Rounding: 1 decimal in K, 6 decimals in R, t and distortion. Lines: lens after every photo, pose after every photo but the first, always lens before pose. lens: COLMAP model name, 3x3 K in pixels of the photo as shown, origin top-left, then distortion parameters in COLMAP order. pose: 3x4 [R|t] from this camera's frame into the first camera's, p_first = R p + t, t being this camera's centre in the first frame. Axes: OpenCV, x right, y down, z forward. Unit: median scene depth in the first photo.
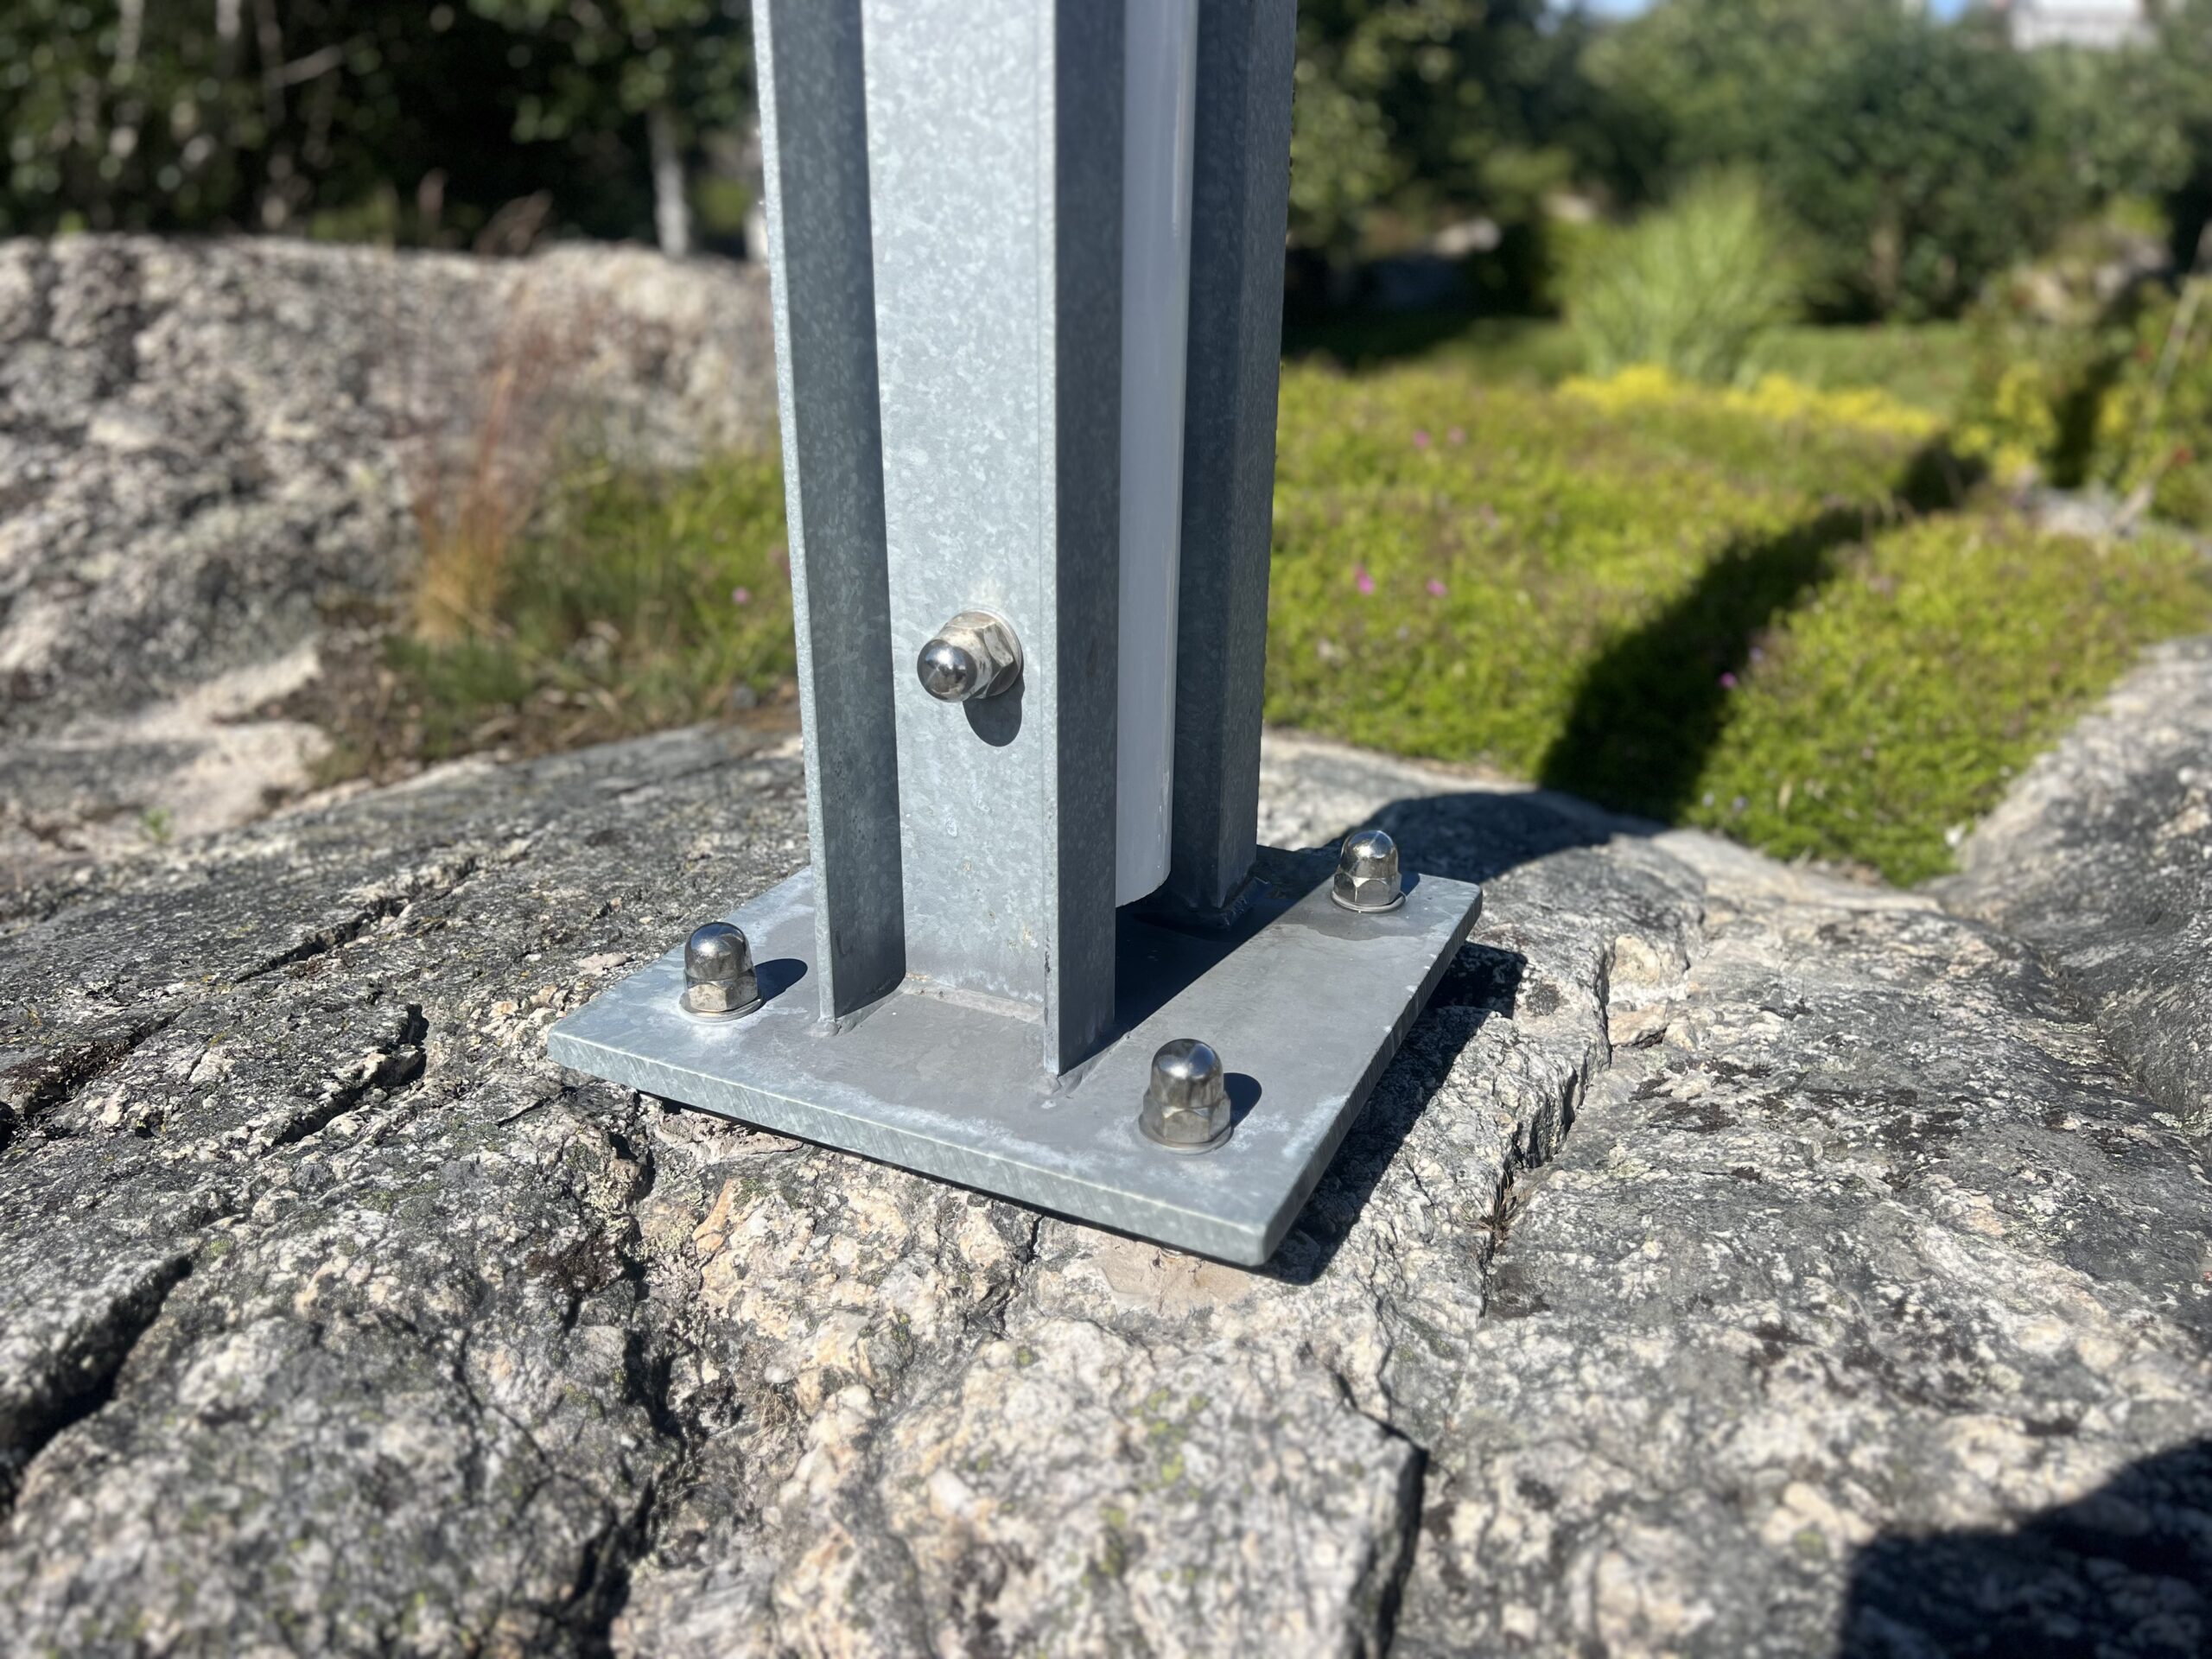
lens RADIAL K [[1682.4, 0, 1106.0], [0, 1682.4, 829.5], [0, 0, 1]] dist [0.015373, -0.005057]
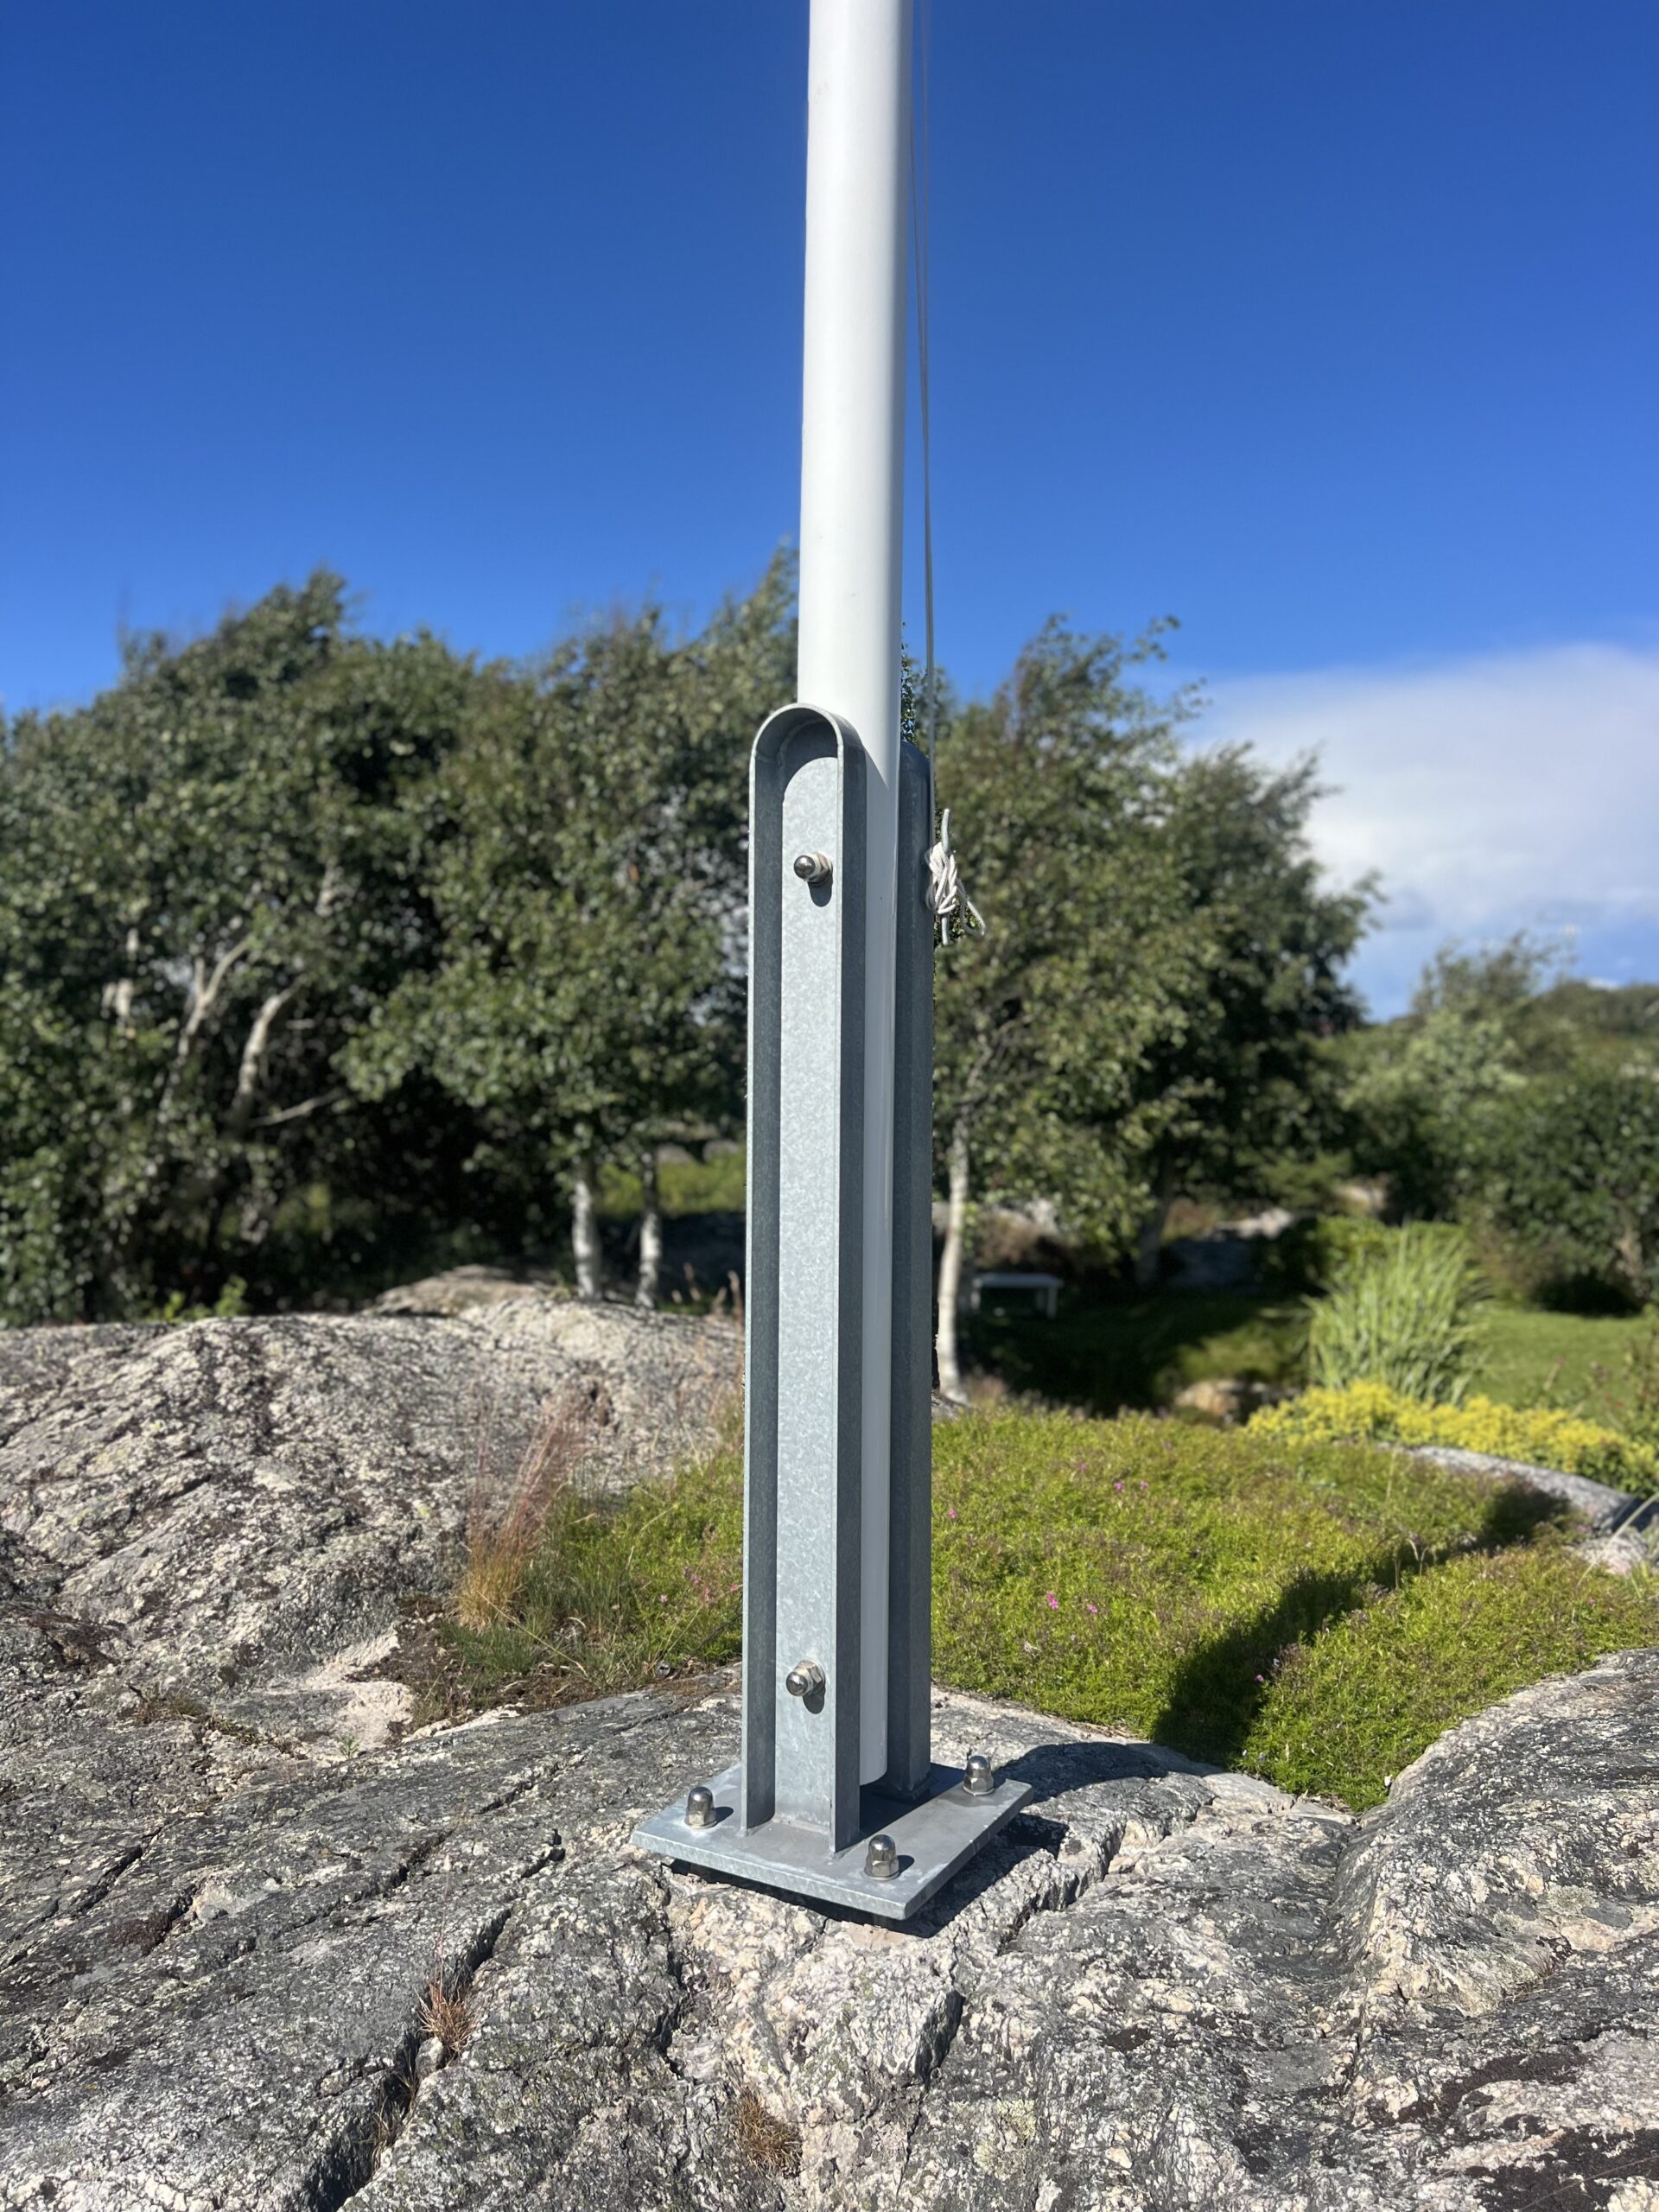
lens RADIAL K [[1682.4, 0, 829.5], [0, 1682.4, 1106.0], [0, 0, 1]] dist [0.015373, -0.005057]
pose [[0.997451, -0.000293, -0.071357, 0.136017], [-0.026472, 0.927113, -0.373846, 0.049492], [0.066265, 0.374782, 0.924742, -1.668326]]
